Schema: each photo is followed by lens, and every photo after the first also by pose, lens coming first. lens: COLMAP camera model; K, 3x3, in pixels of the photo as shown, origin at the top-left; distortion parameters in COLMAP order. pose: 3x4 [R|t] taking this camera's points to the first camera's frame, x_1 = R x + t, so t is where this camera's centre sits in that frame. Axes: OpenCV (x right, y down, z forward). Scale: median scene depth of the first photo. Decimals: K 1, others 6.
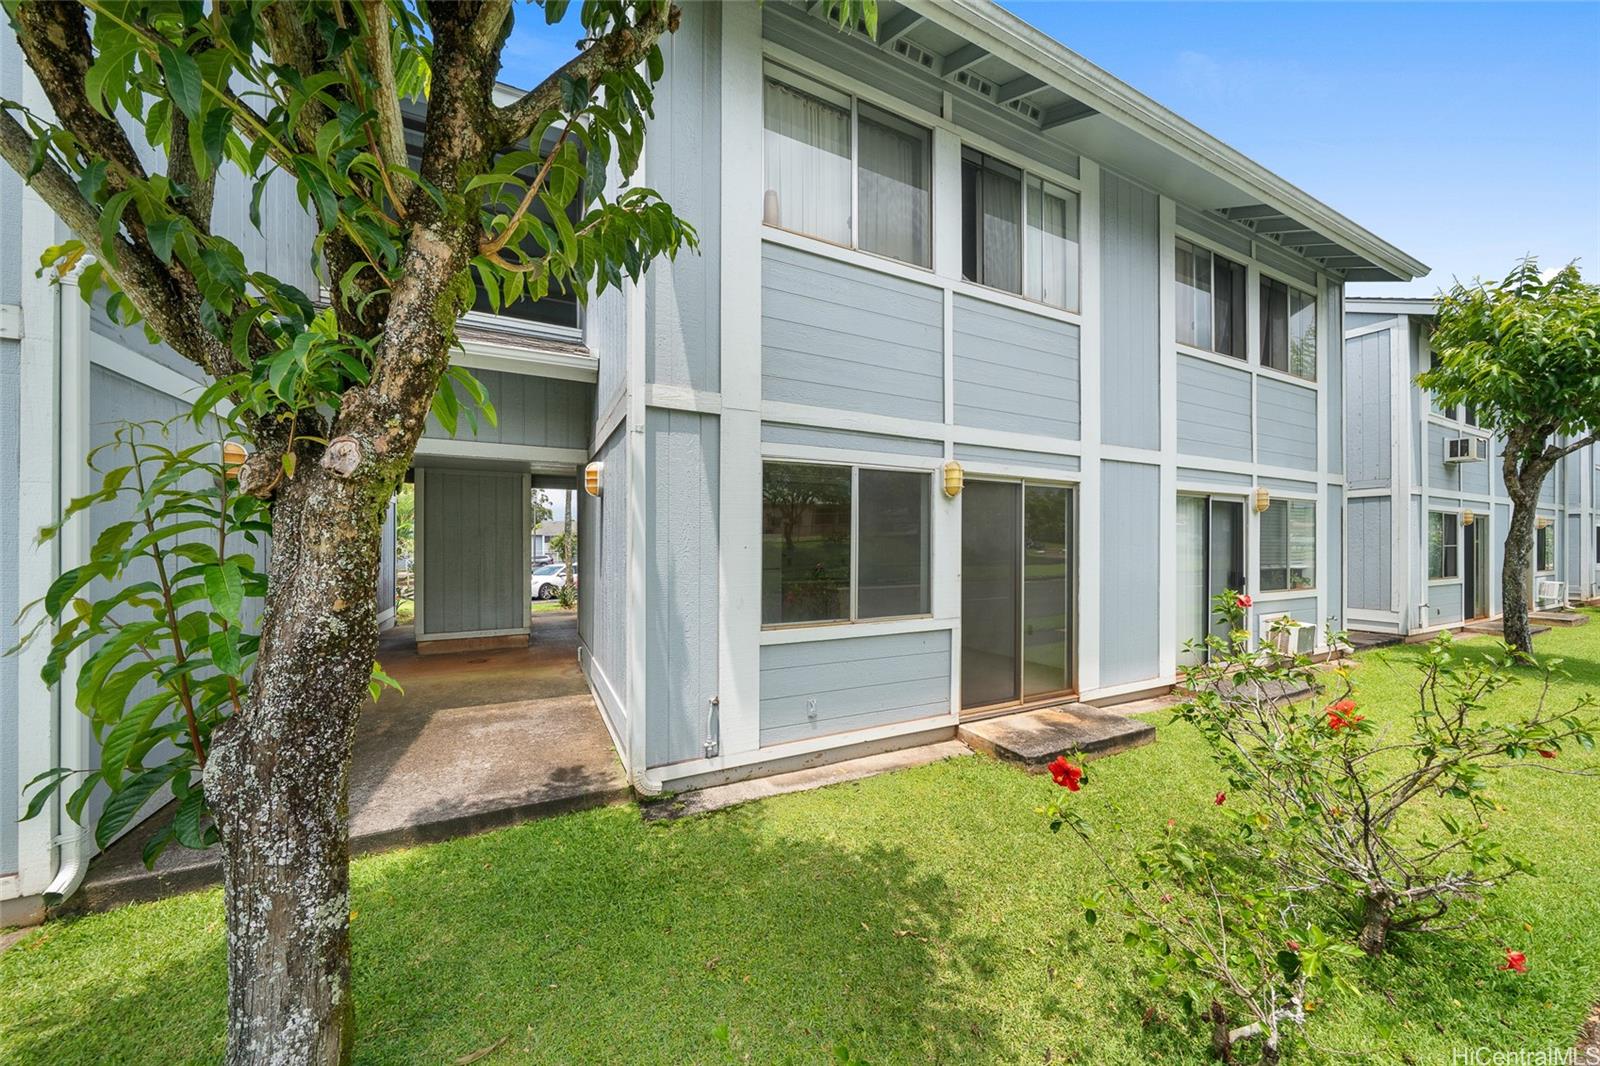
lens RADIAL K [[548.4, 0, 803.5], [0, 548.4, 547.2], [0, 0, 1]] dist [-0.000443, -0.000043]
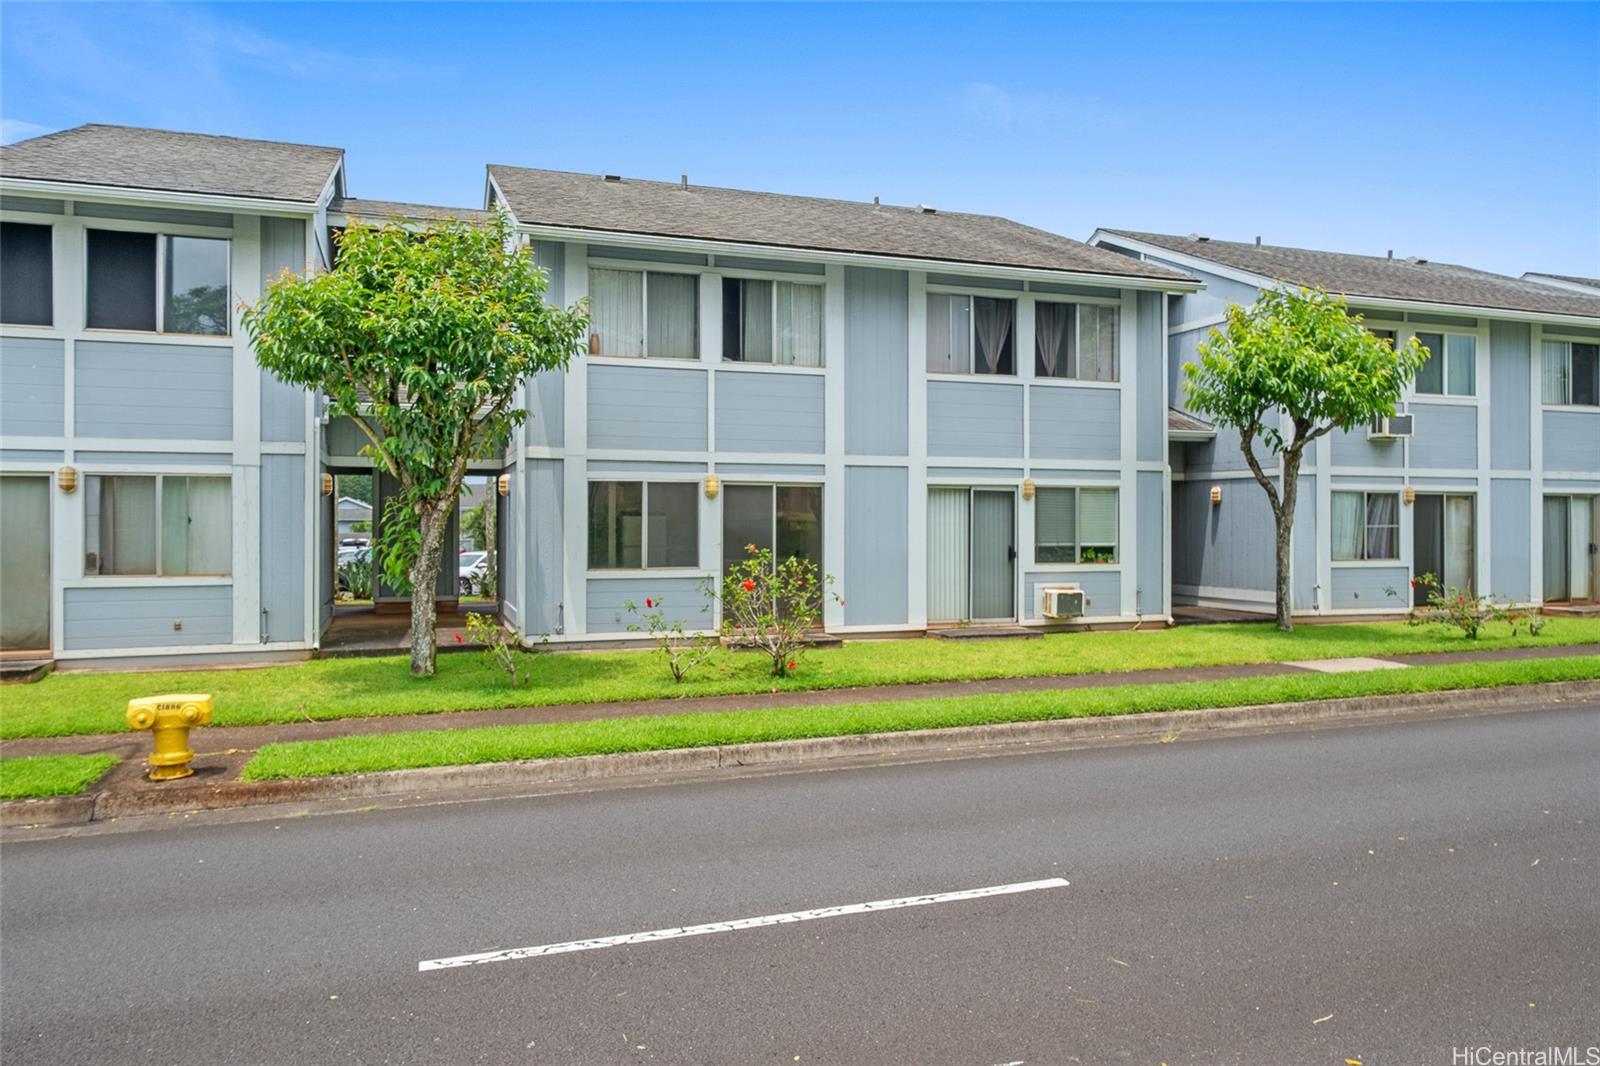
lens RADIAL K [[1099.2, 0, 799.6], [0, 1099.2, 527.6], [0, 0, 1]] dist [0.038632, 0.000444]
pose [[0.991283, -0.001722, -0.131736, 0.964972], [0.001129, 0.999989, -0.004575, 0.017466], [0.131742, 0.004387, 0.991274, -2.238433]]
